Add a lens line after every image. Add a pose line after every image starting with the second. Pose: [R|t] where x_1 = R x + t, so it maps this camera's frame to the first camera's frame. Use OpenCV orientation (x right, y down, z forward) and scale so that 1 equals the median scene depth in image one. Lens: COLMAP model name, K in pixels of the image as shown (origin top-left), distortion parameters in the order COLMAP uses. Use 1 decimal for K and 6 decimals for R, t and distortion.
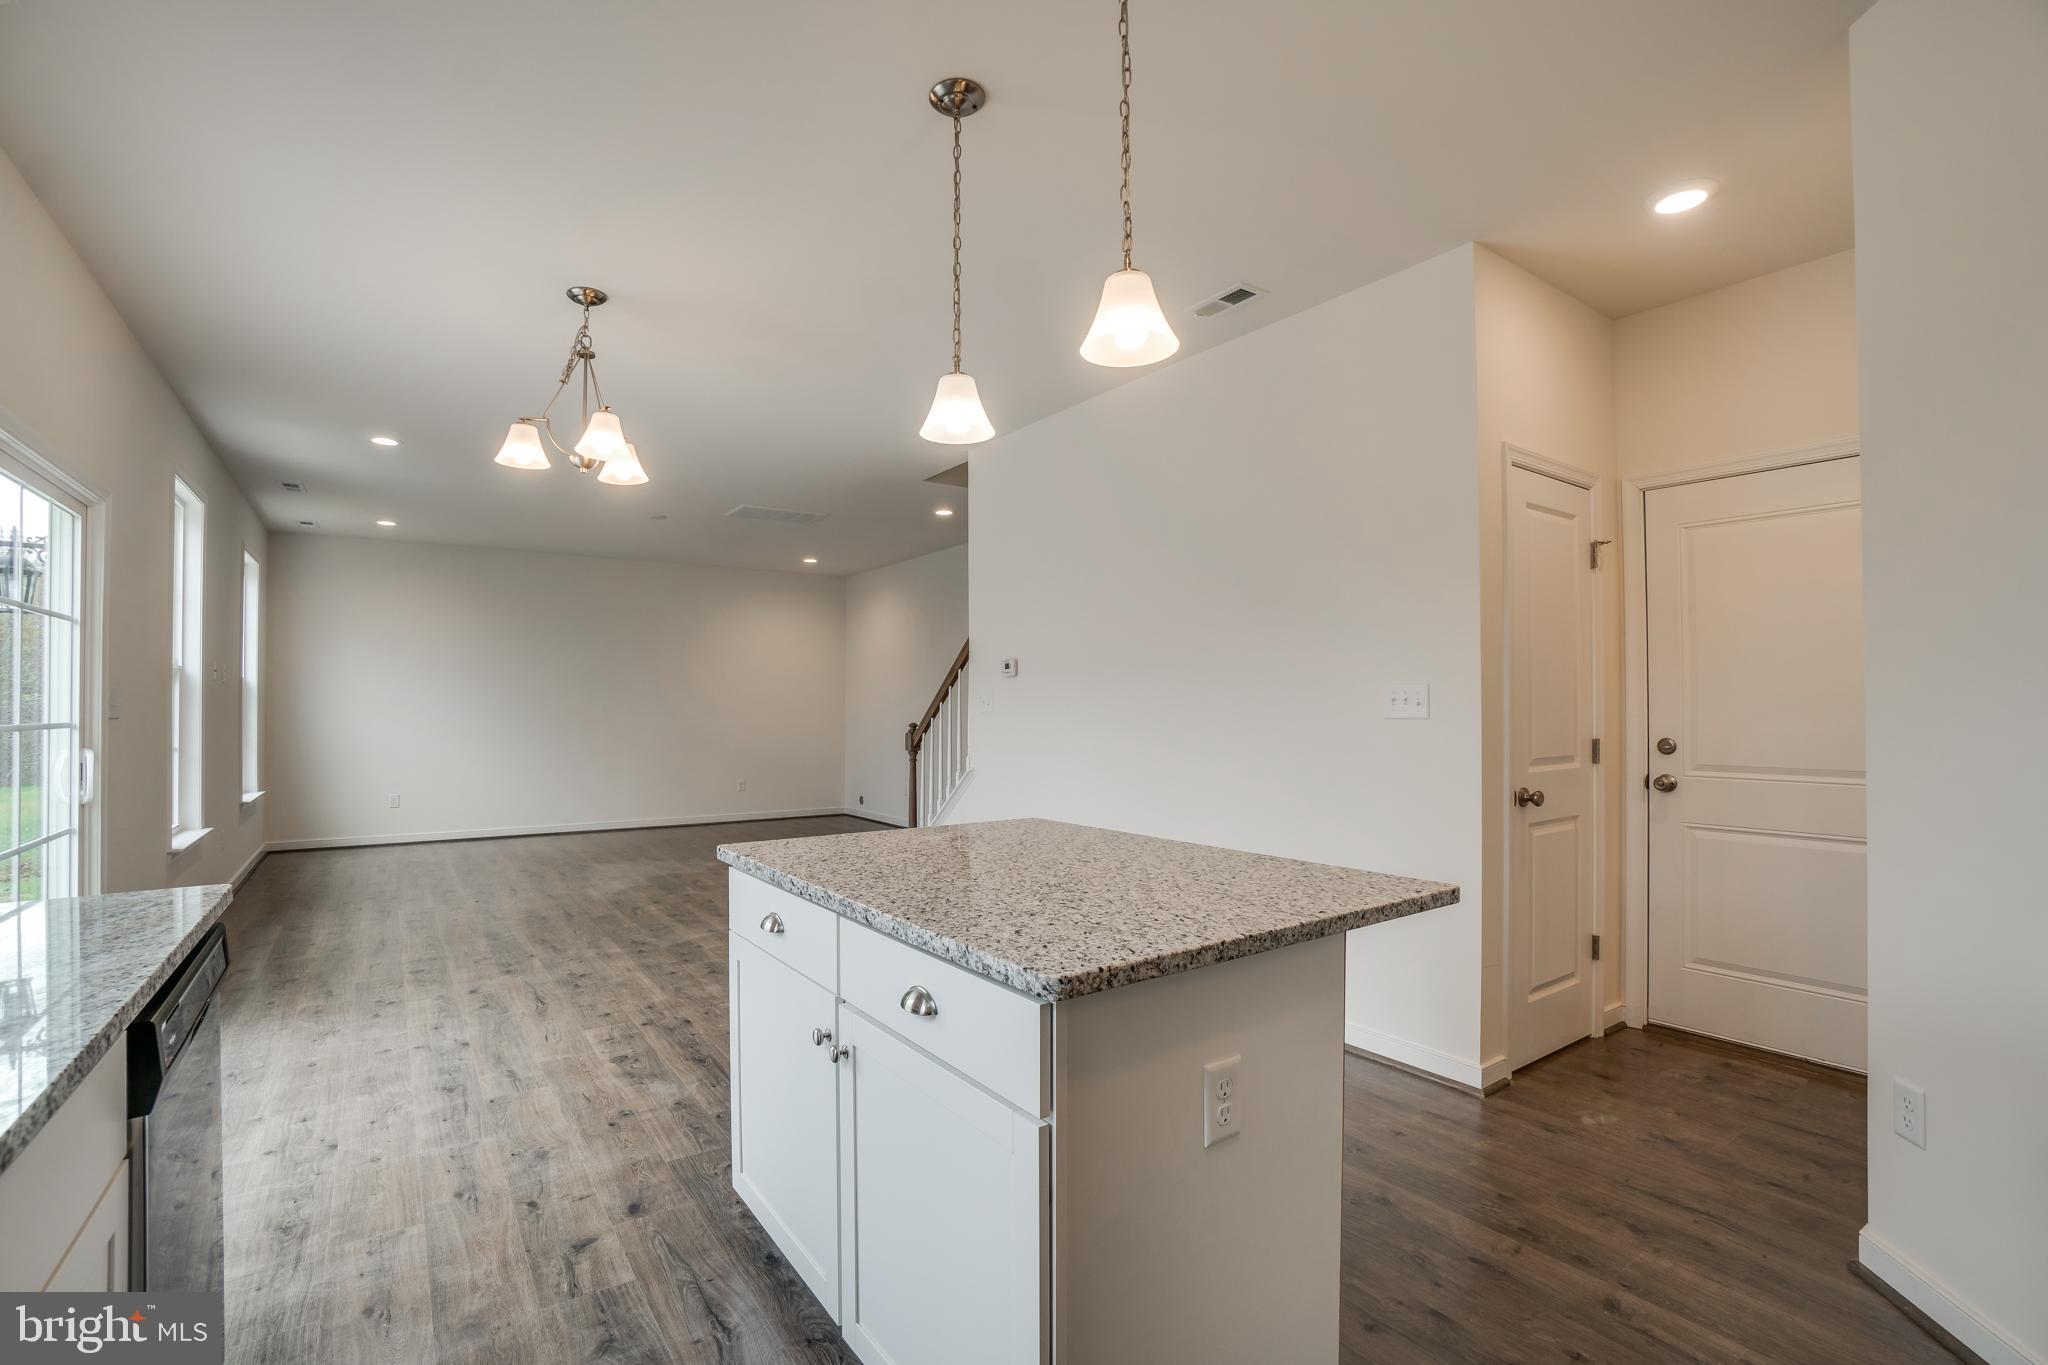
lens RADIAL K [[916.2, 0, 1012.2], [0, 916.2, 671.5], [0, 0, 1]] dist [-0.042190, 0.006935]
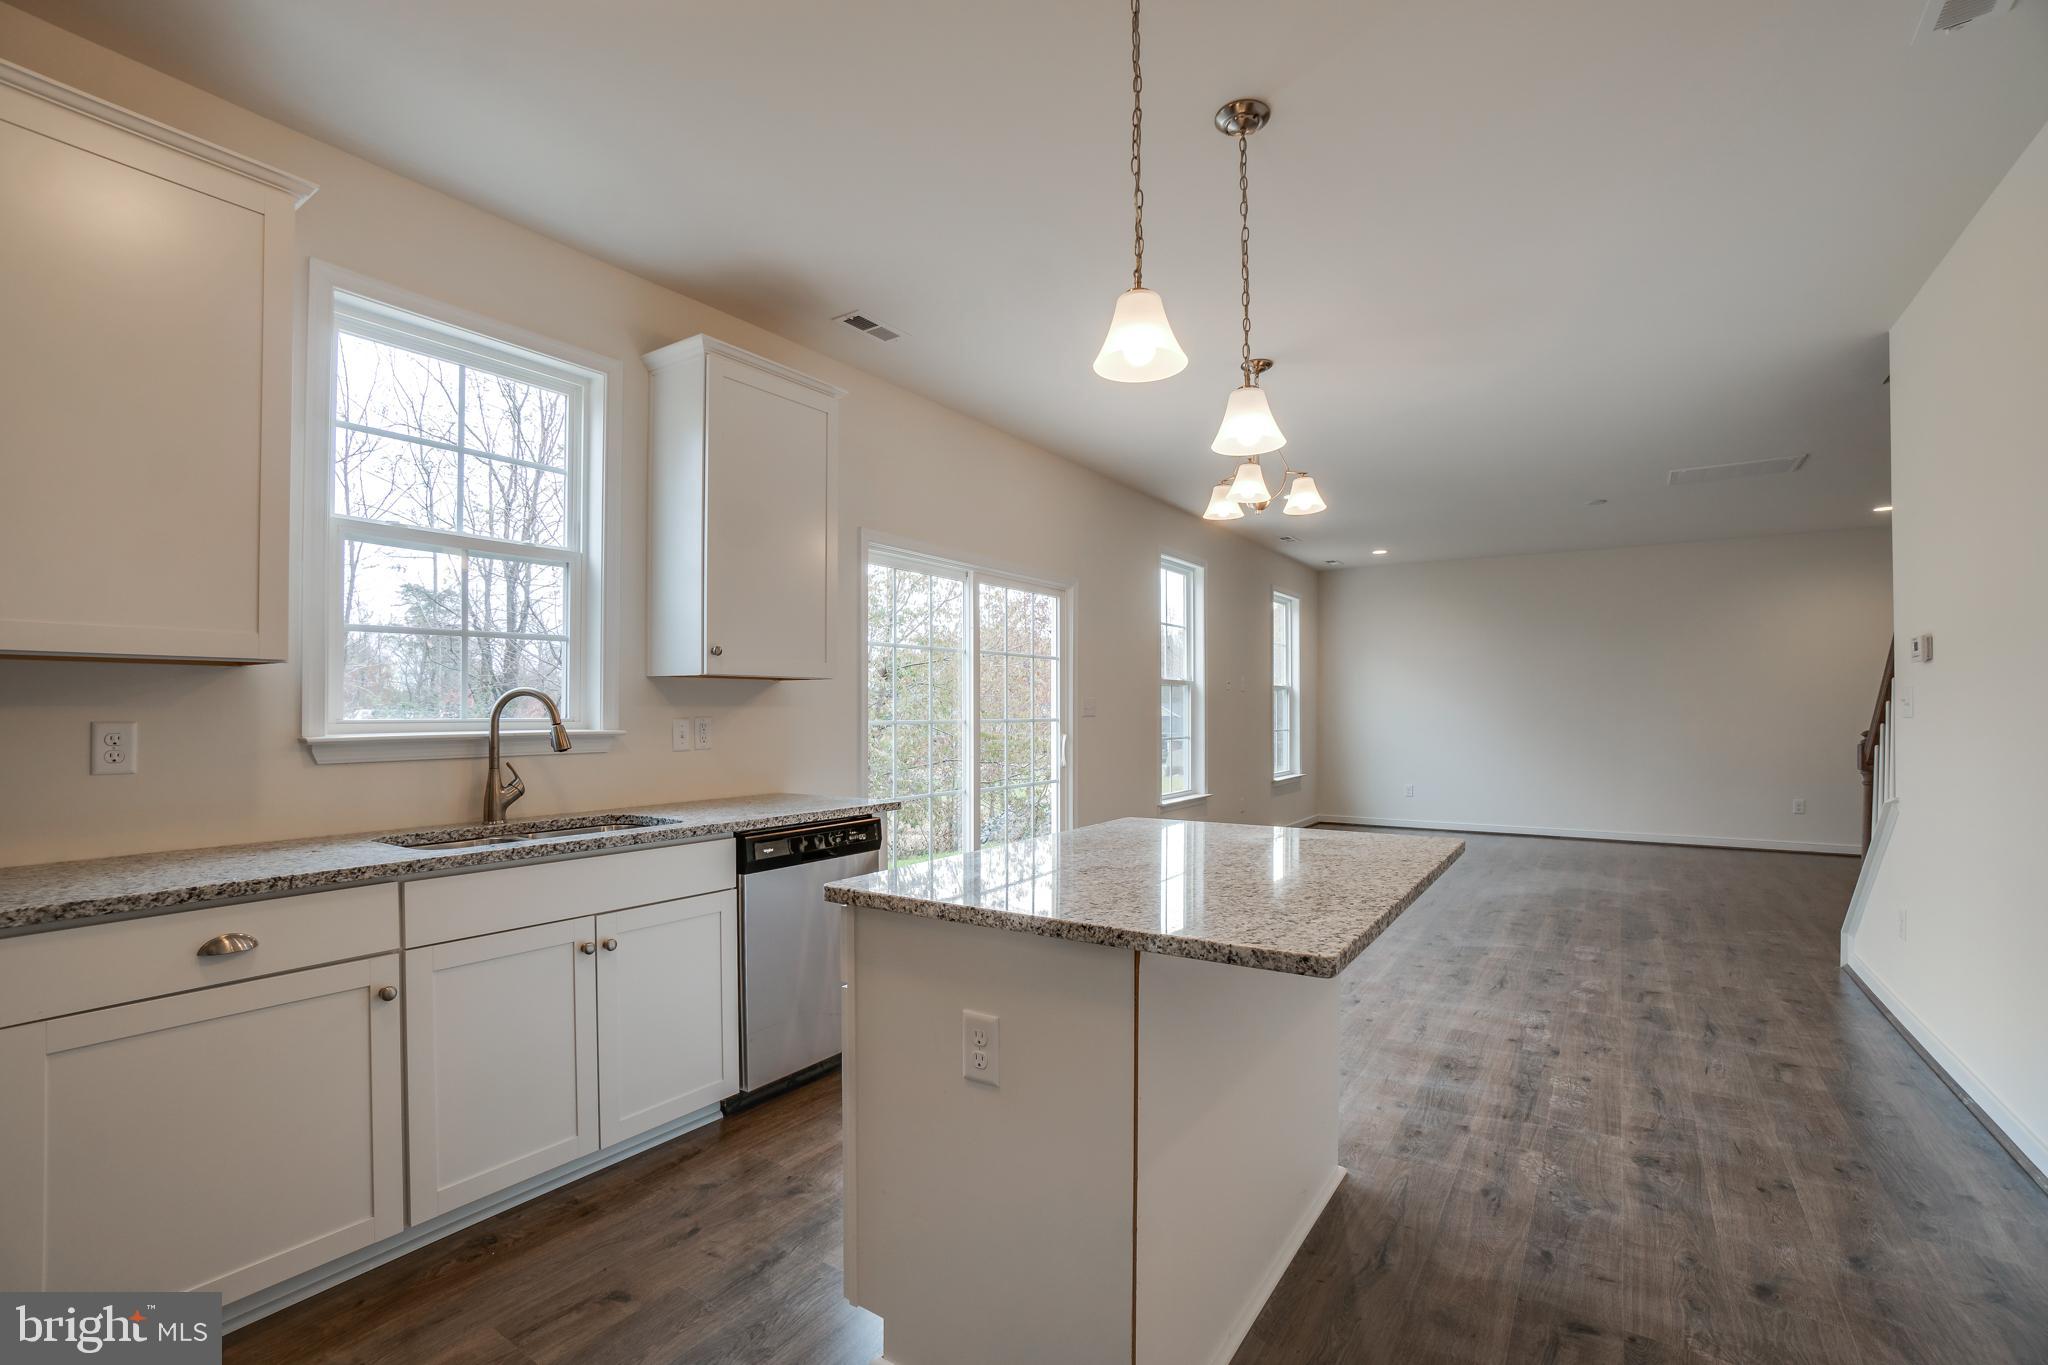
lens RADIAL K [[916.2, 0, 1031.2], [0, 916.2, 699.1], [0, 0, 1]] dist [-0.042190, 0.006935]
pose [[0.383722, -0.008620, -0.923408, 0.492163], [0.033542, 0.999427, 0.004609, 0.008672], [0.922839, -0.032742, 0.383791, 0.230088]]
